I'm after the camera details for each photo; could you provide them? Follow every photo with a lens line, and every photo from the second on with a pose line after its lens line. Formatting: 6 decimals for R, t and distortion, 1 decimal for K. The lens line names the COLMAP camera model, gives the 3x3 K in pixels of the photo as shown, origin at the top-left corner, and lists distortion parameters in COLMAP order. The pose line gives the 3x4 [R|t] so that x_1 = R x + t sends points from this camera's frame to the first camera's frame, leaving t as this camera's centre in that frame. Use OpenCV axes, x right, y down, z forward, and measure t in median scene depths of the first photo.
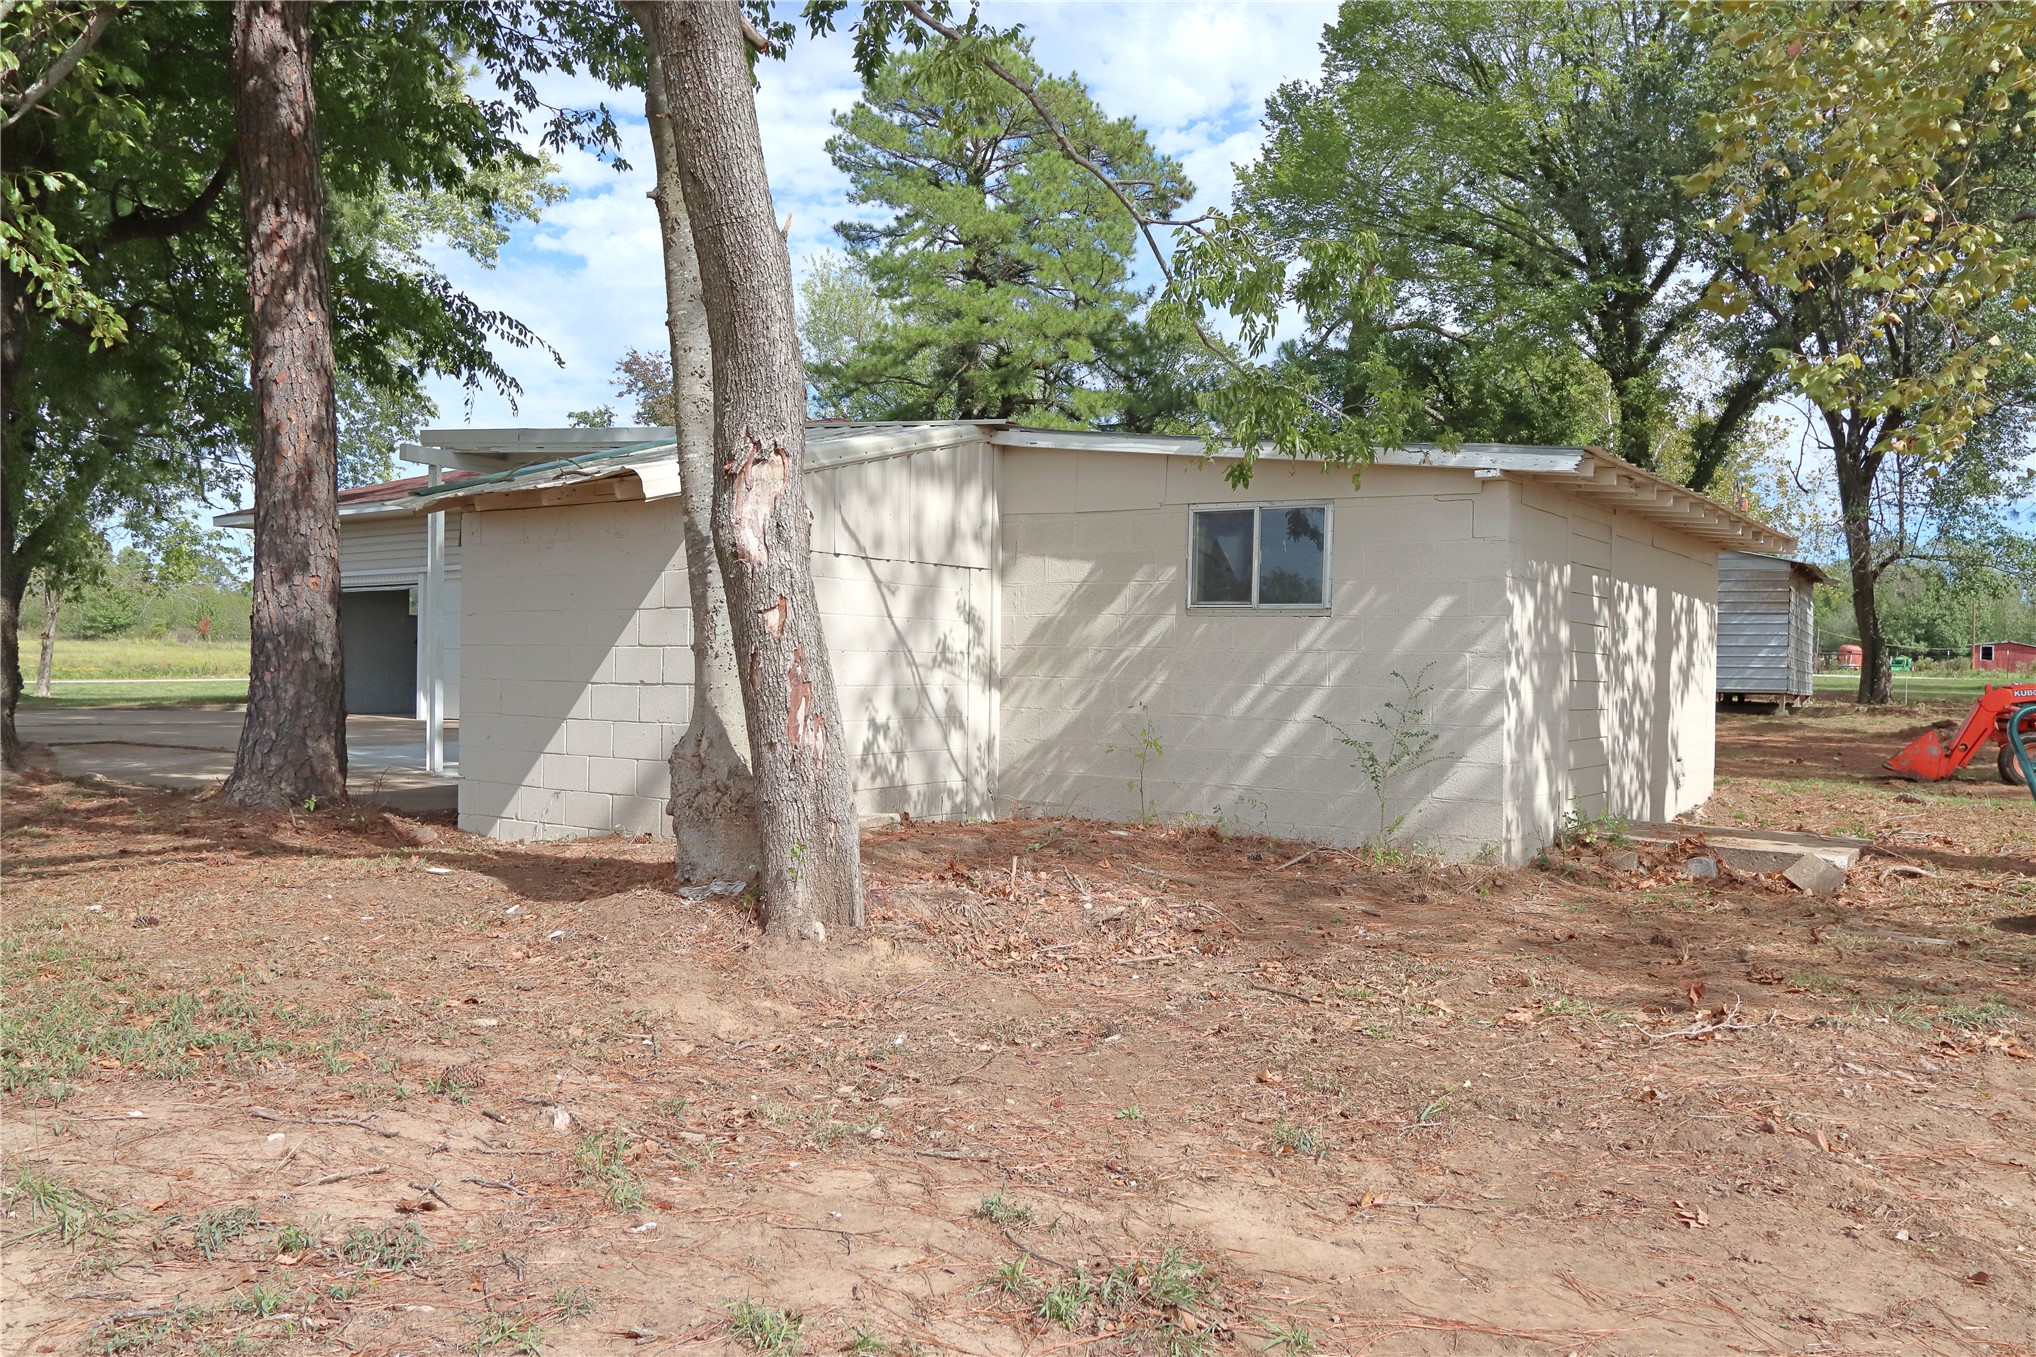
lens RADIAL K [[1613.2, 0, 1018.4], [0, 1613.2, 681.2], [0, 0, 1]] dist [-0.000528, -0.000146]
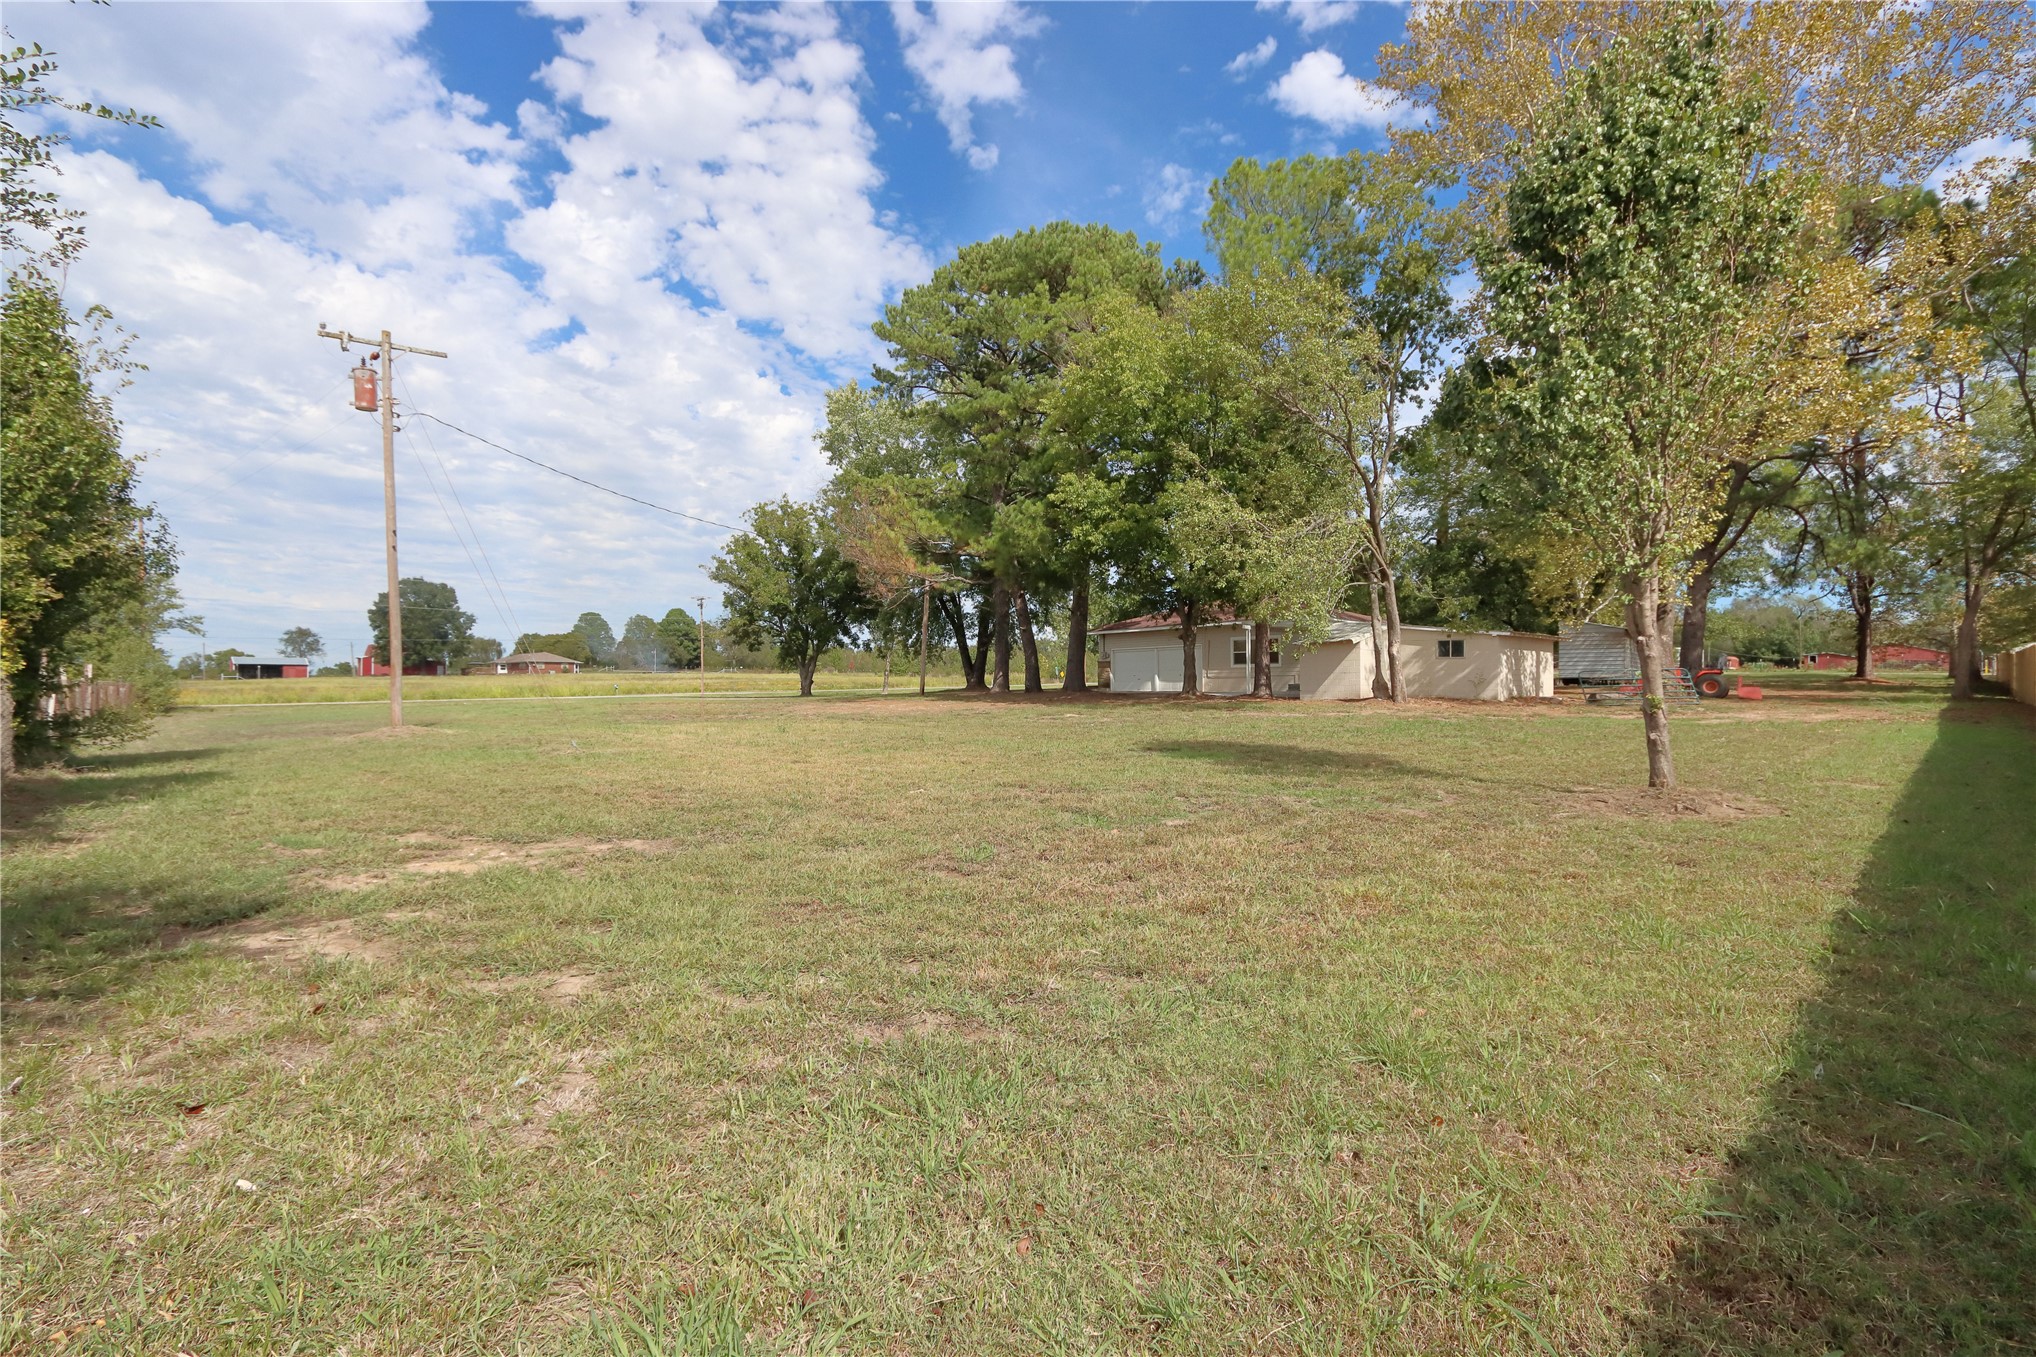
lens RADIAL K [[934.5, 0, 1016.9], [0, 934.5, 682.0], [0, 0, 1]] dist [-0.000634, -0.001200]
pose [[0.977367, -0.017971, -0.210786, -0.622075], [0.016309, 0.999821, -0.009618, 0.043150], [0.210921, 0.005963, 0.977485, -2.401091]]
